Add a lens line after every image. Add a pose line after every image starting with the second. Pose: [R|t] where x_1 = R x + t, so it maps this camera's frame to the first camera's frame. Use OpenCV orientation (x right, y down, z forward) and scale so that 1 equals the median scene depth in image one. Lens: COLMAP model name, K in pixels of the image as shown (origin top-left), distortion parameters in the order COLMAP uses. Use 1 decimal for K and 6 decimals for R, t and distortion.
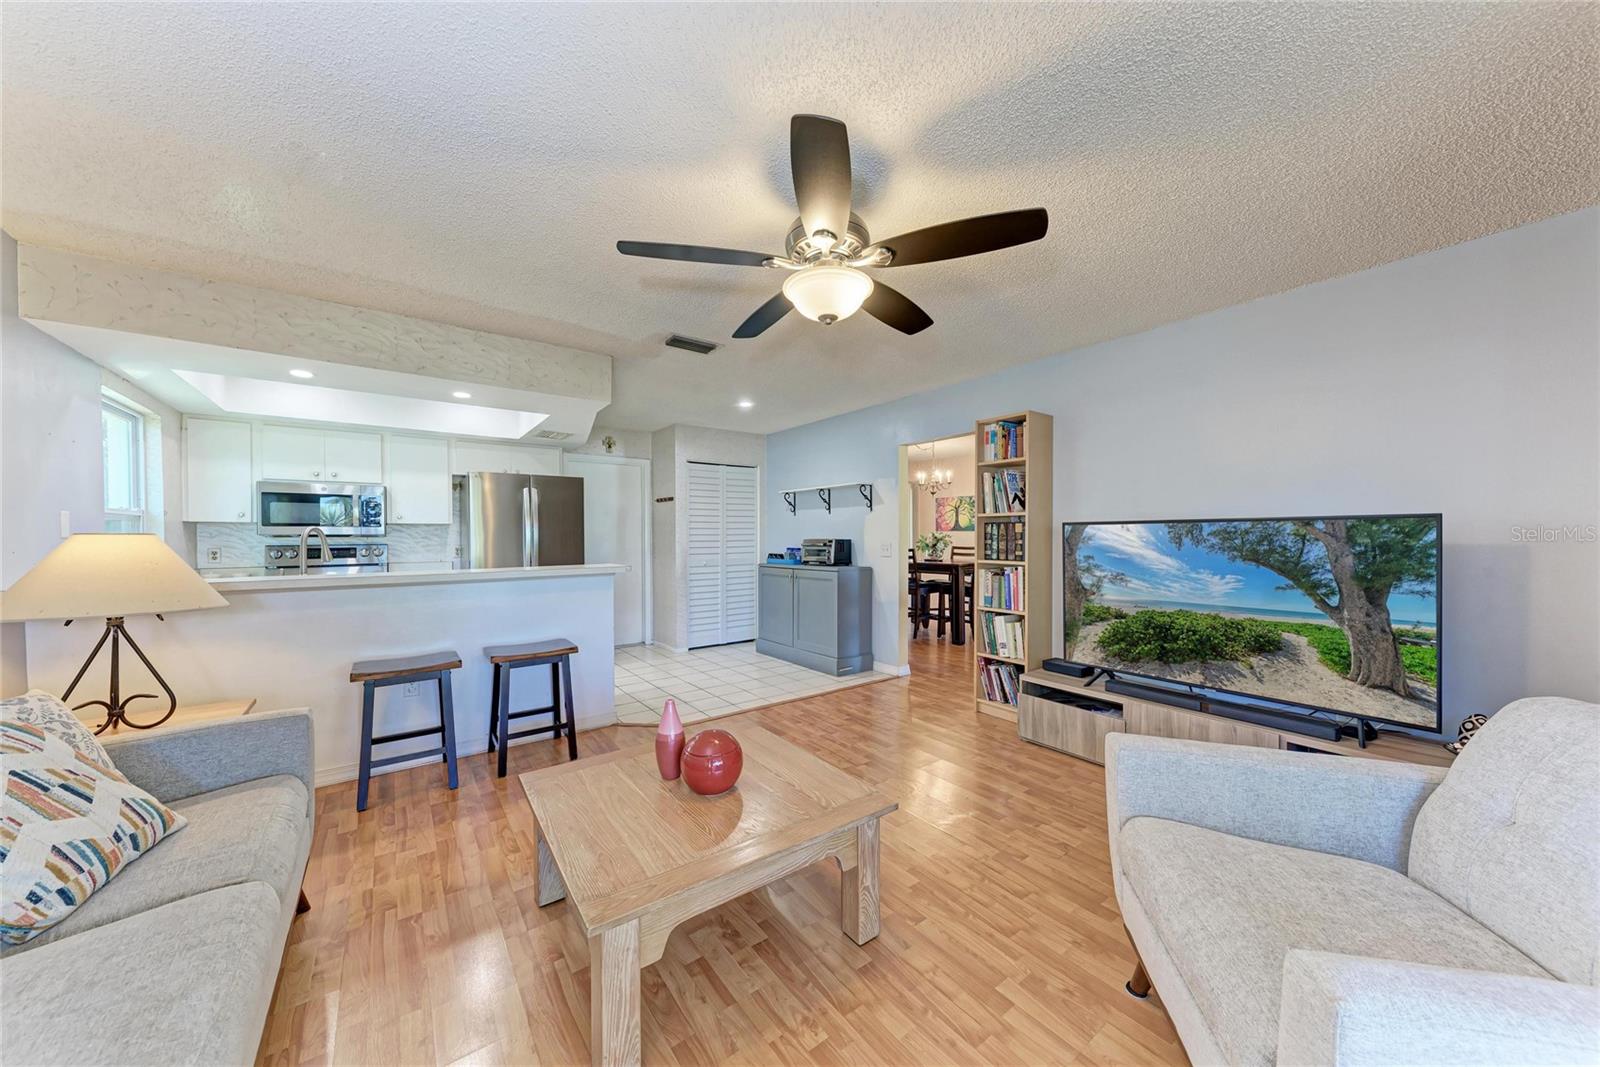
lens RADIAL K [[553.4, 0, 796.8], [0, 553.4, 540.0], [0, 0, 1]] dist [0.001335, -0.000038]
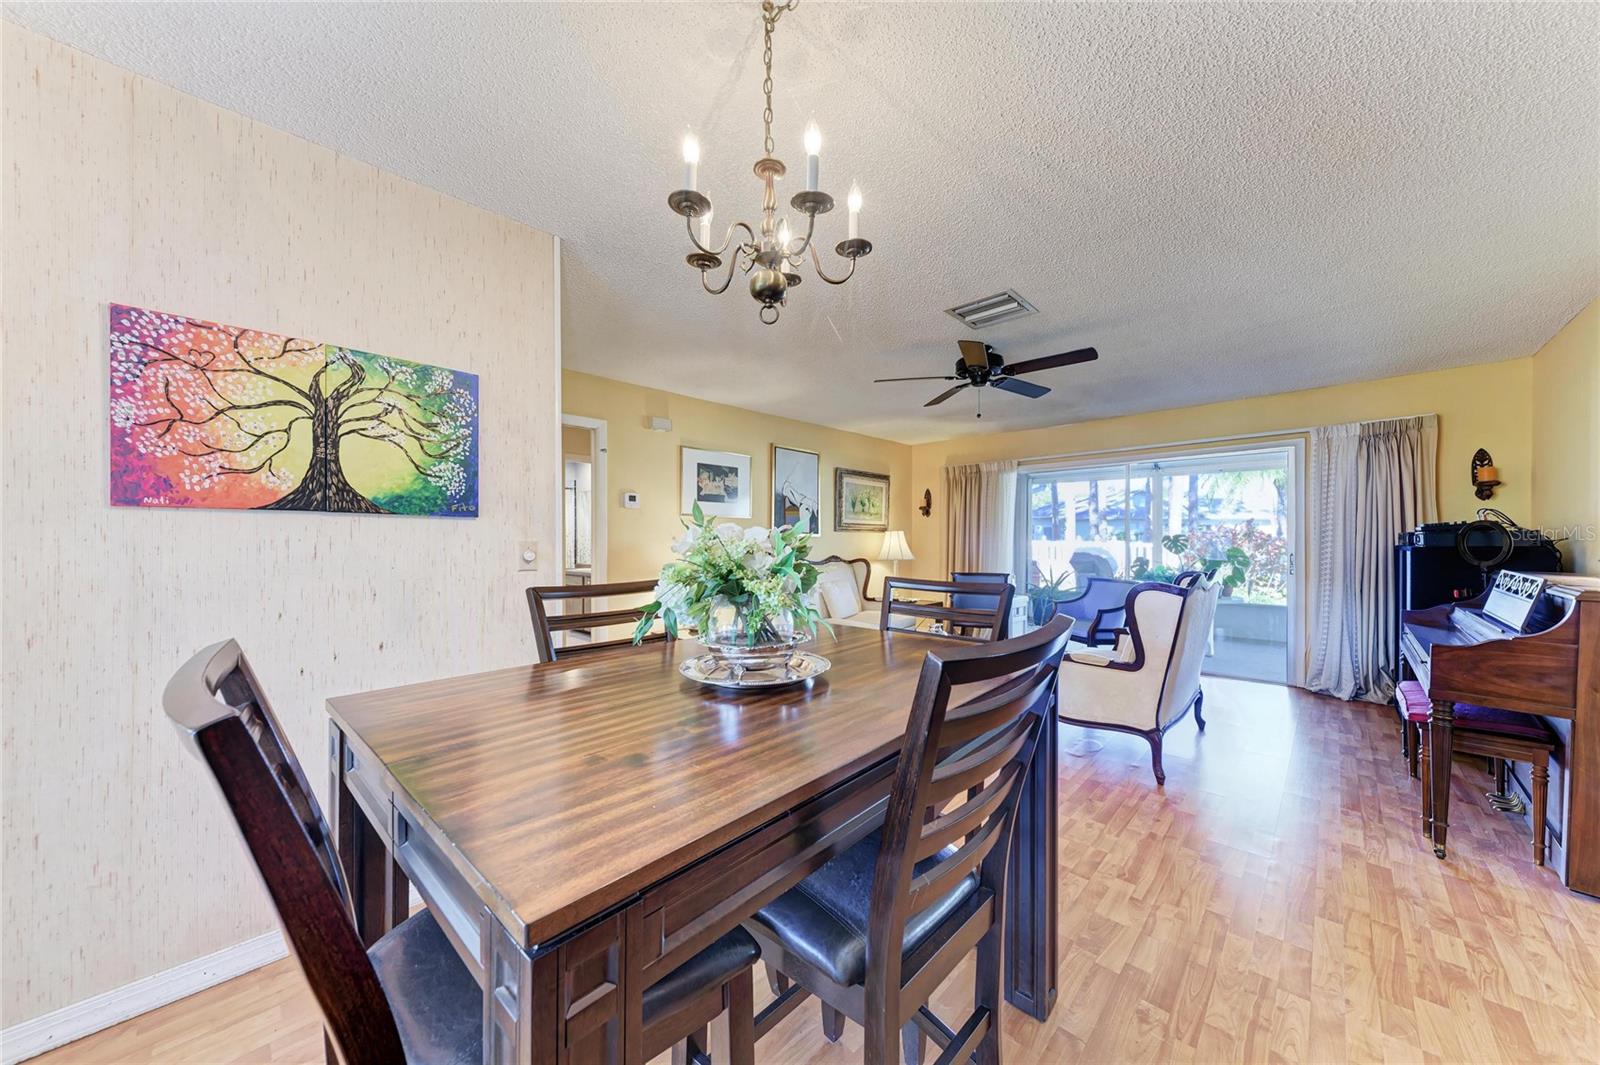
lens RADIAL K [[546.7, 0, 803.7], [0, 546.7, 541.7], [0, 0, 1]] dist [0.007890, -0.000328]
pose [[-0.166979, 0.000473, 0.985960, 0.122671], [0.006819, 0.999977, 0.000675, -0.008121], [-0.985937, 0.006836, -0.166979, 2.194133]]
